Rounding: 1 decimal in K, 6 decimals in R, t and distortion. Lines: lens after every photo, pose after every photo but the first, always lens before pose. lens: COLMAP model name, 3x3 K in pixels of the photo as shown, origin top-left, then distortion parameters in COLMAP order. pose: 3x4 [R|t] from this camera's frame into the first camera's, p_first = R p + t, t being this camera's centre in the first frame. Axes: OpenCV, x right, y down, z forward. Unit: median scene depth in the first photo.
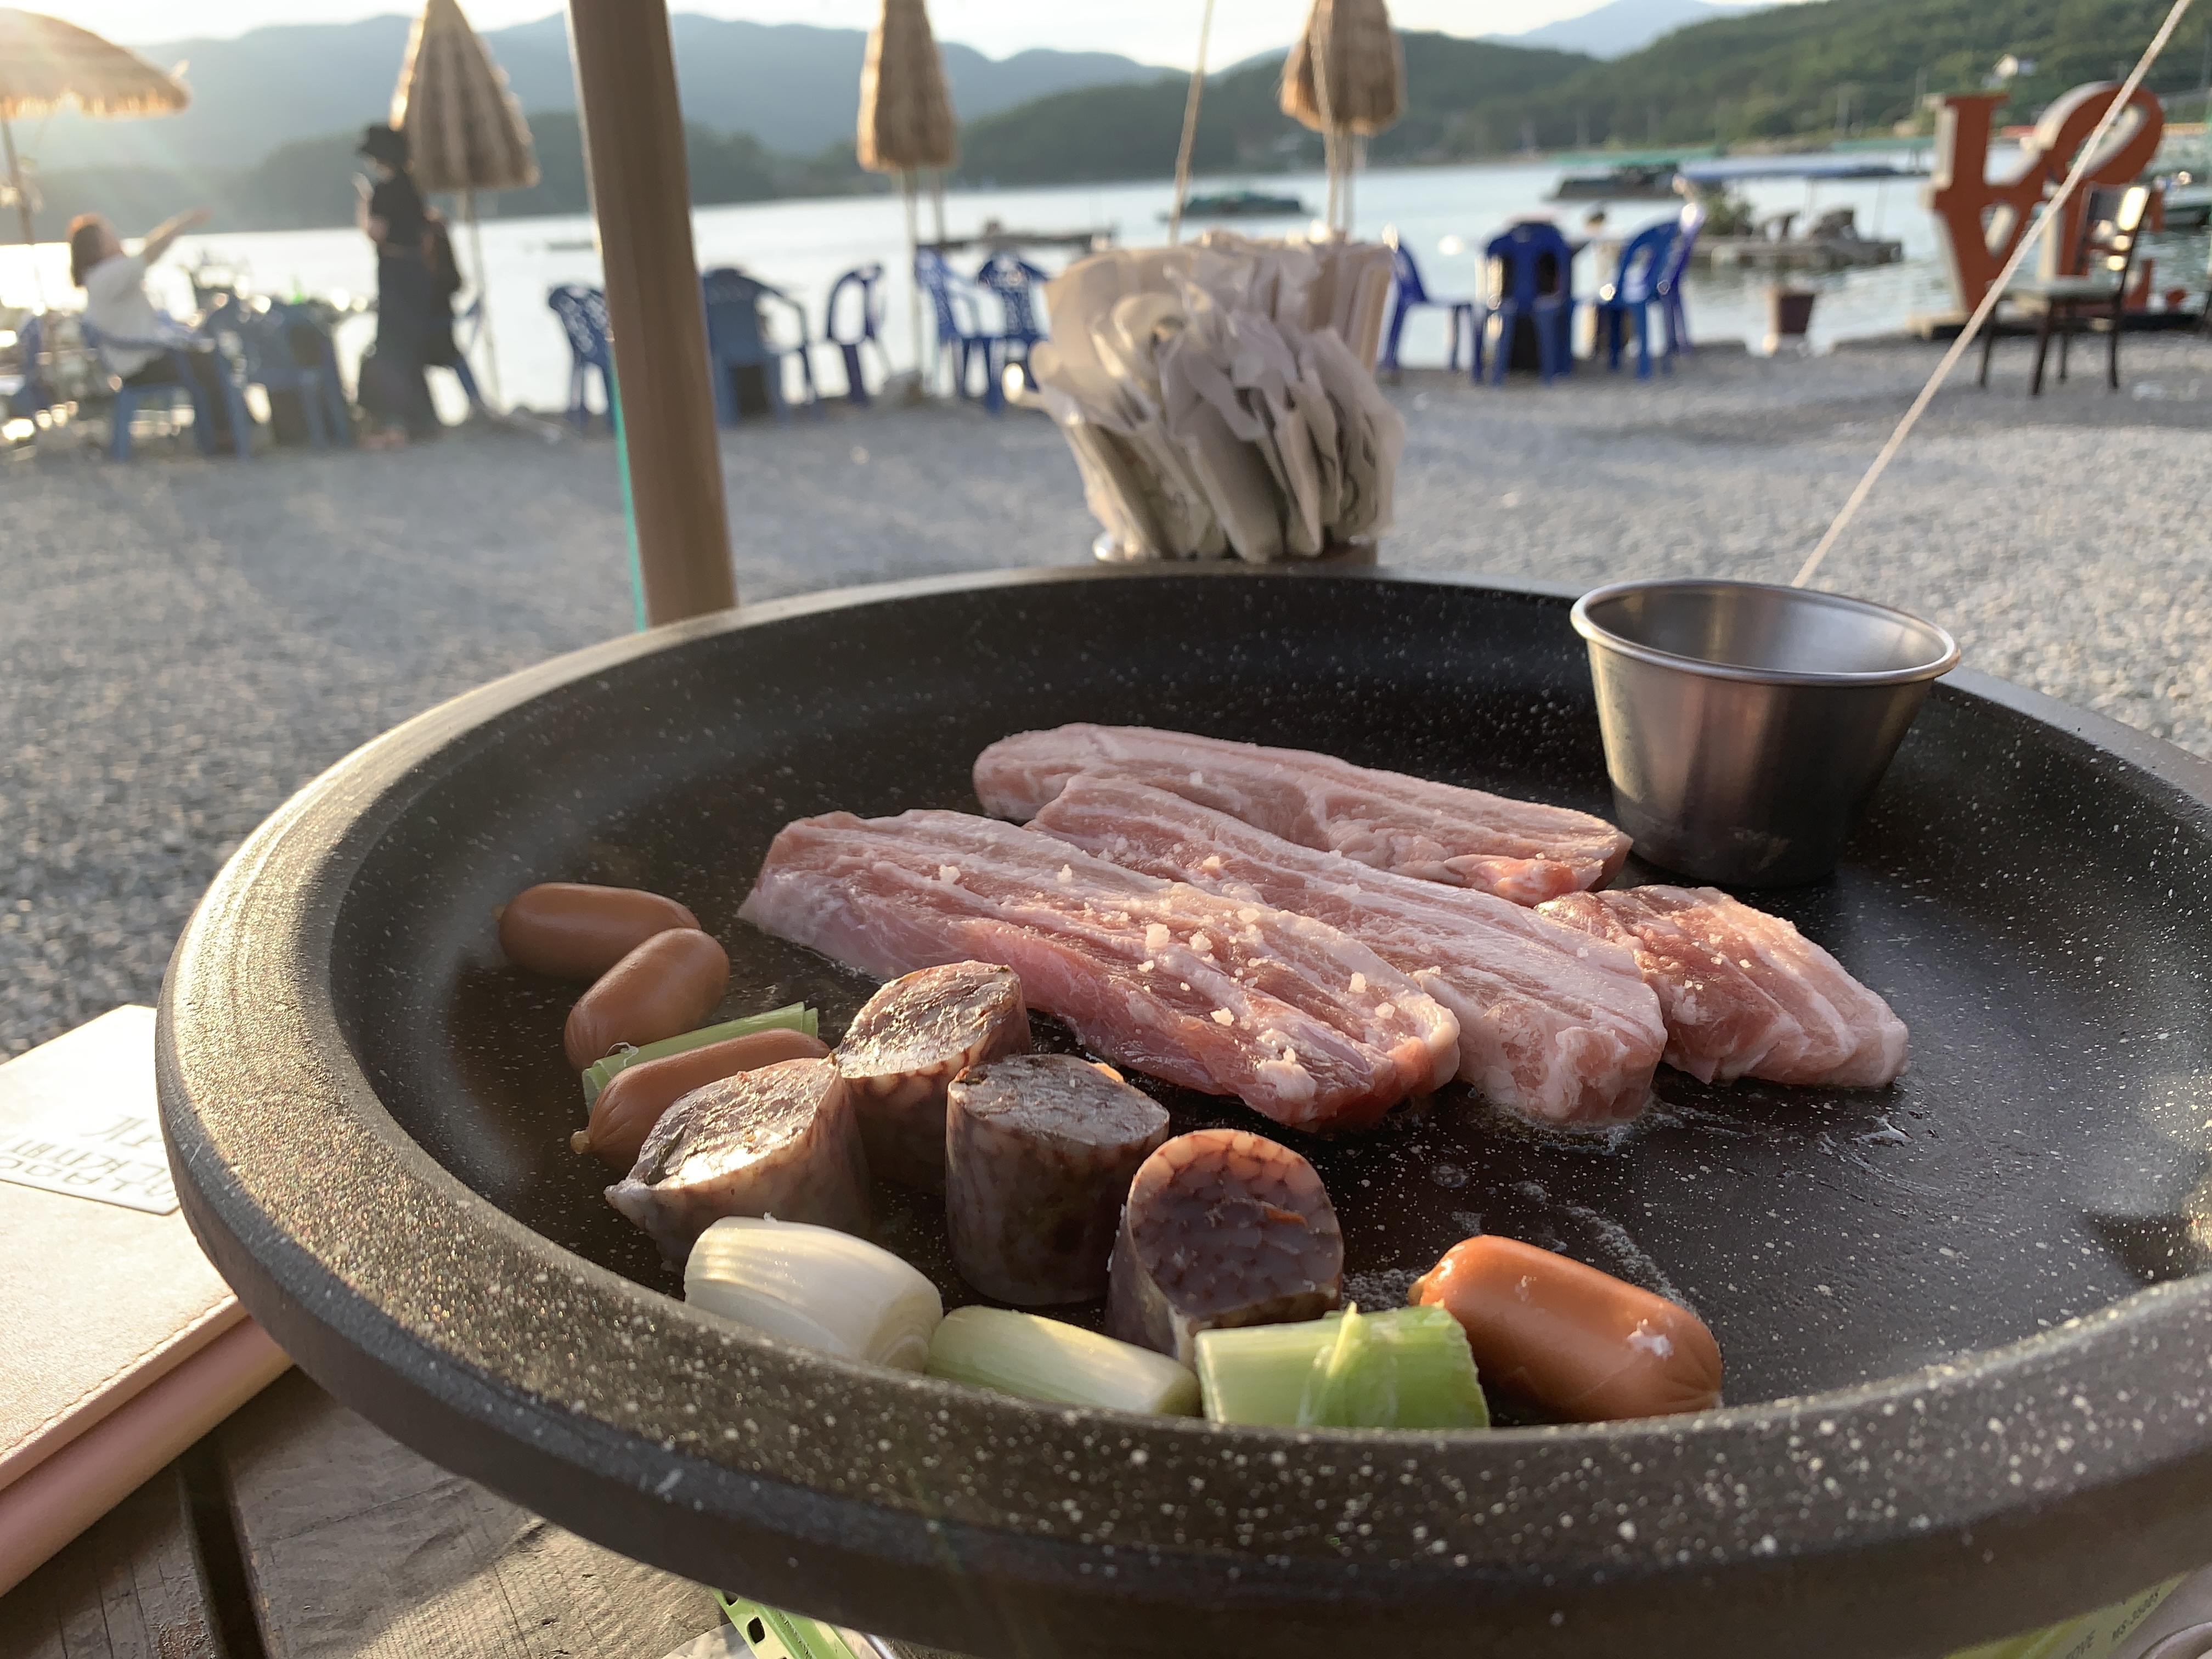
lens RADIAL K [[1699.0, 0, 1117.0], [0, 1699.0, 822.8], [0, 0, 1]] dist [0.015082, -0.023749]
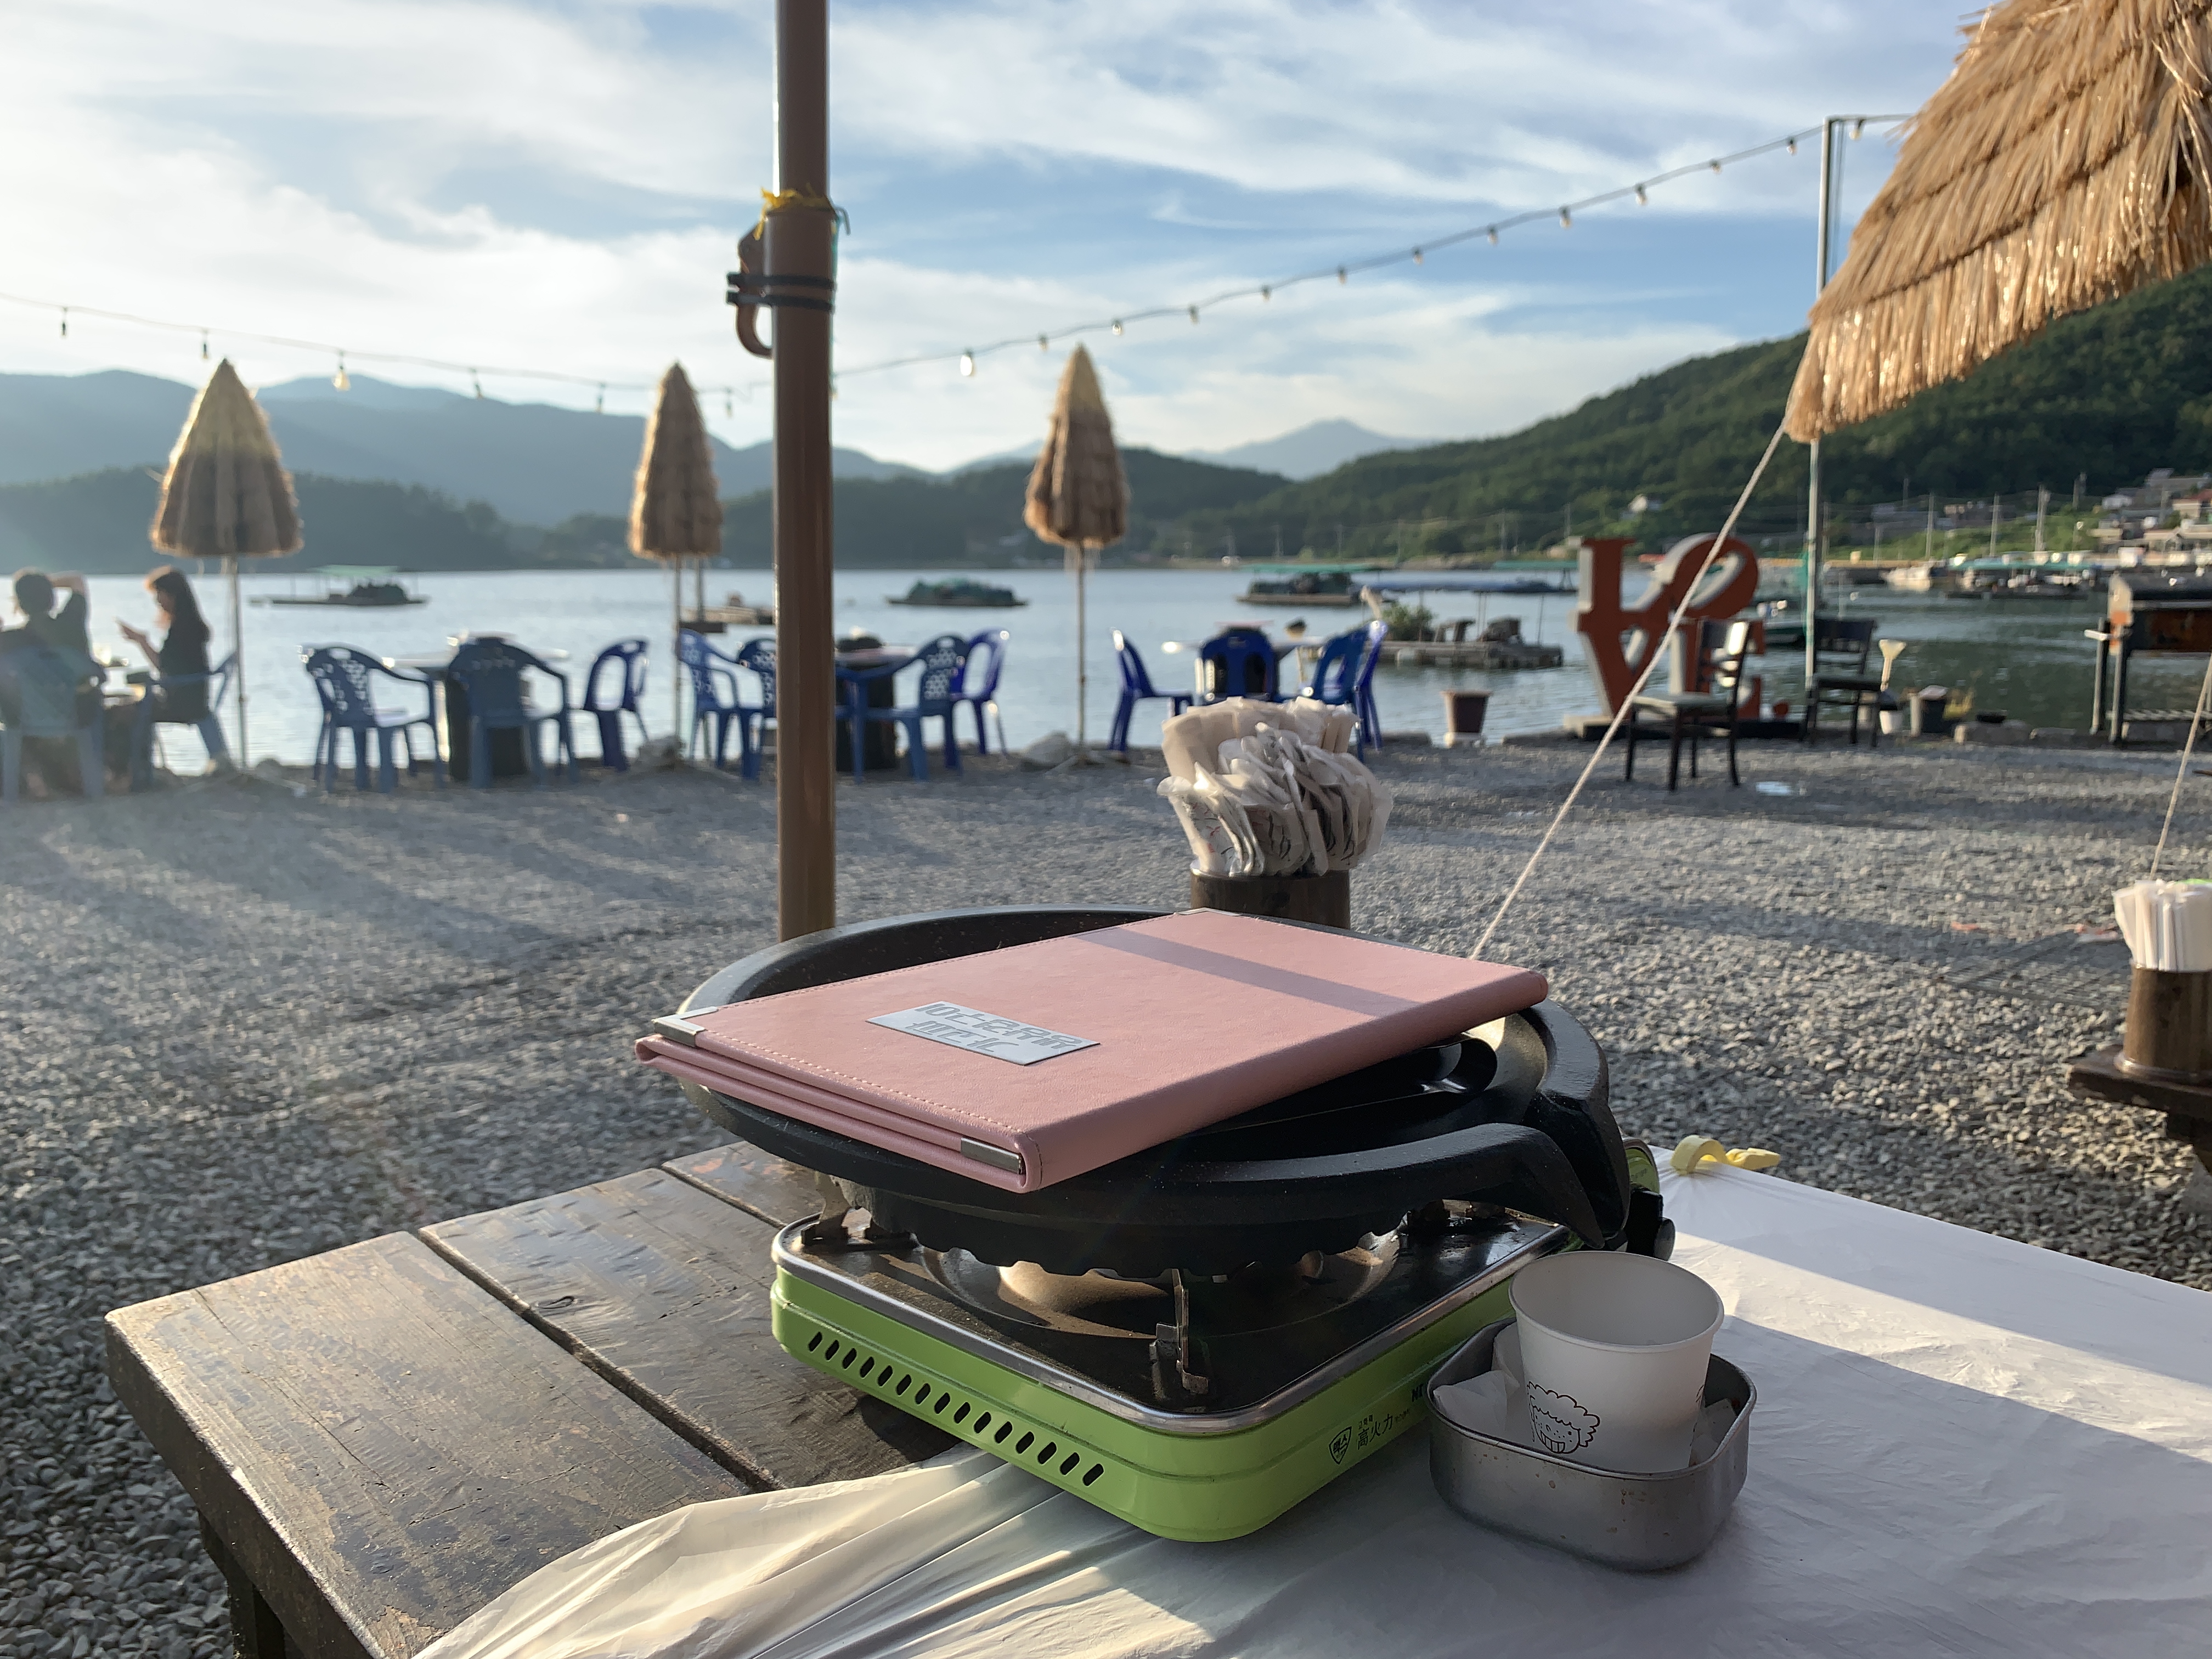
lens RADIAL K [[1699.0, 0, 1140.3], [0, 1699.0, 800.0], [0, 0, 1]] dist [0.015082, -0.023749]
pose [[0.984667, 0.024573, 0.172707, -0.242094], [0.014708, 0.974809, -0.222554, 0.124686], [-0.173826, 0.221682, 0.959501, -0.713830]]
